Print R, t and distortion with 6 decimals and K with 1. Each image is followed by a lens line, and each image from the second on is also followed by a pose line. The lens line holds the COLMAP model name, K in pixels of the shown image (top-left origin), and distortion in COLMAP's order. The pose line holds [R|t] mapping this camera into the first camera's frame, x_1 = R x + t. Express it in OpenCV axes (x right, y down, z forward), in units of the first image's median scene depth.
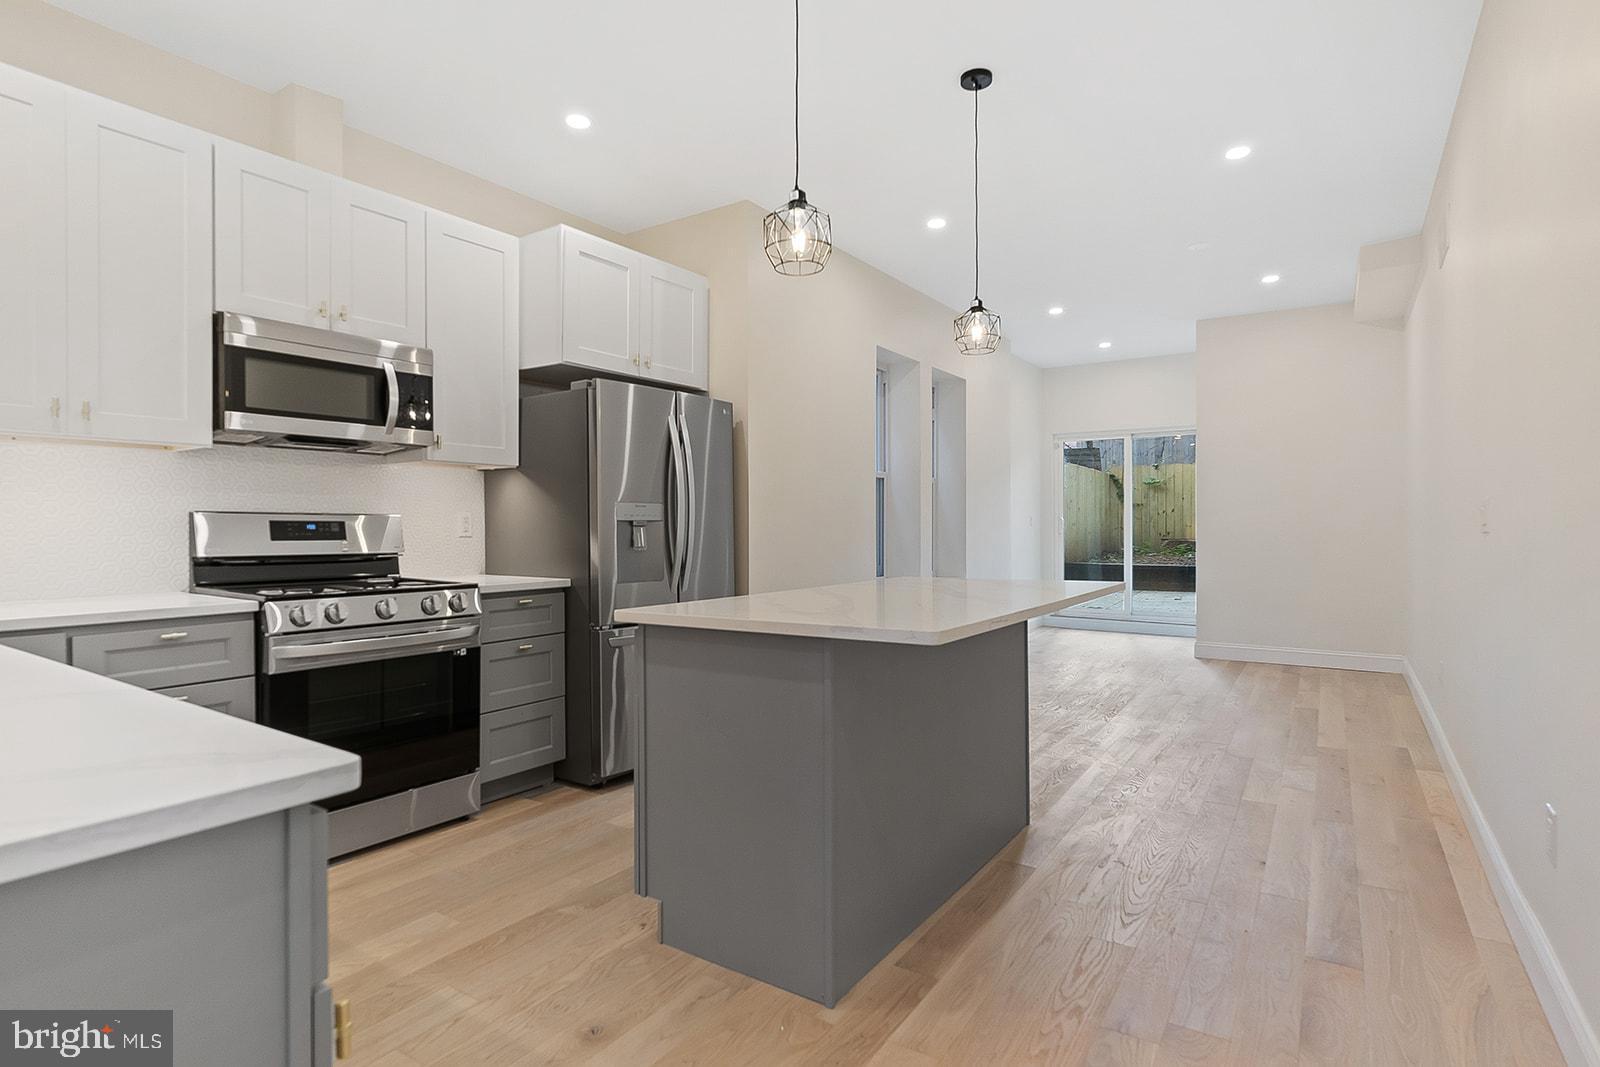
lens RADIAL K [[820.7, 0, 794.3], [0, 820.7, 529.6], [0, 0, 1]] dist [-0.003151, 0.000779]
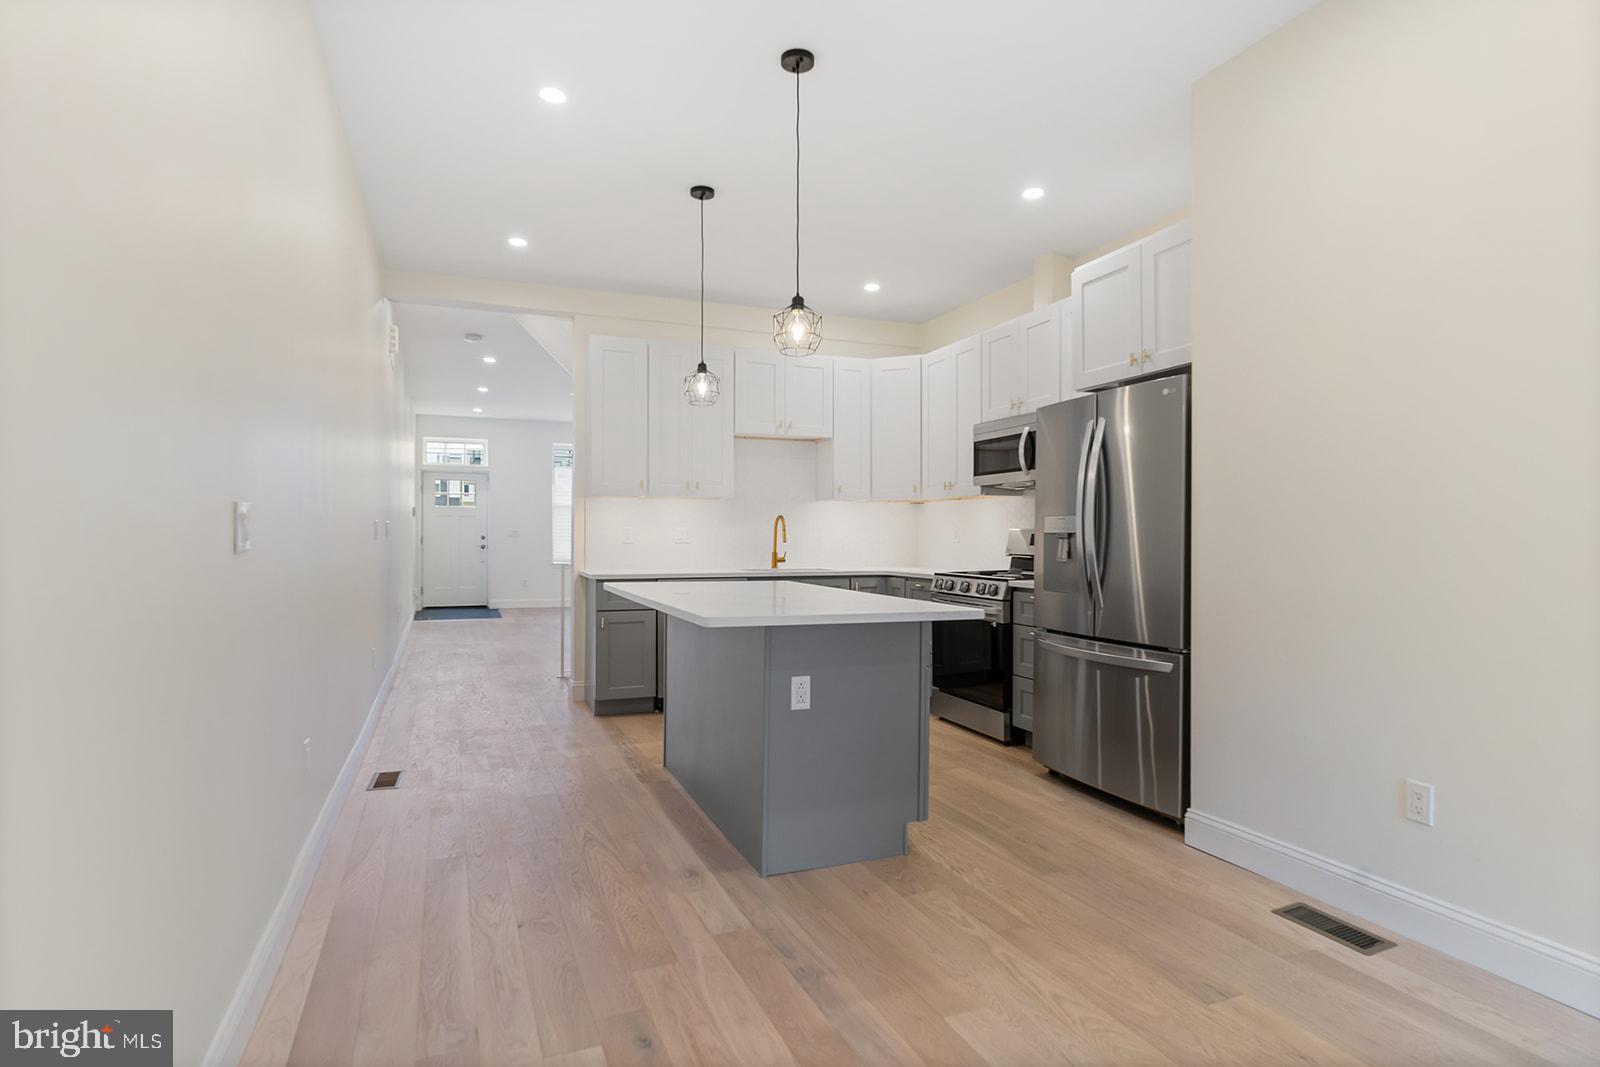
lens RADIAL K [[820.7, 0, 794.3], [0, 820.7, 529.6], [0, 0, 1]] dist [-0.003151, 0.000779]
pose [[-0.555764, -0.005154, -0.831324, 0.966619], [-0.004967, 0.999984, -0.002879, -0.011757], [0.831325, 0.002529, -0.555781, 1.465787]]
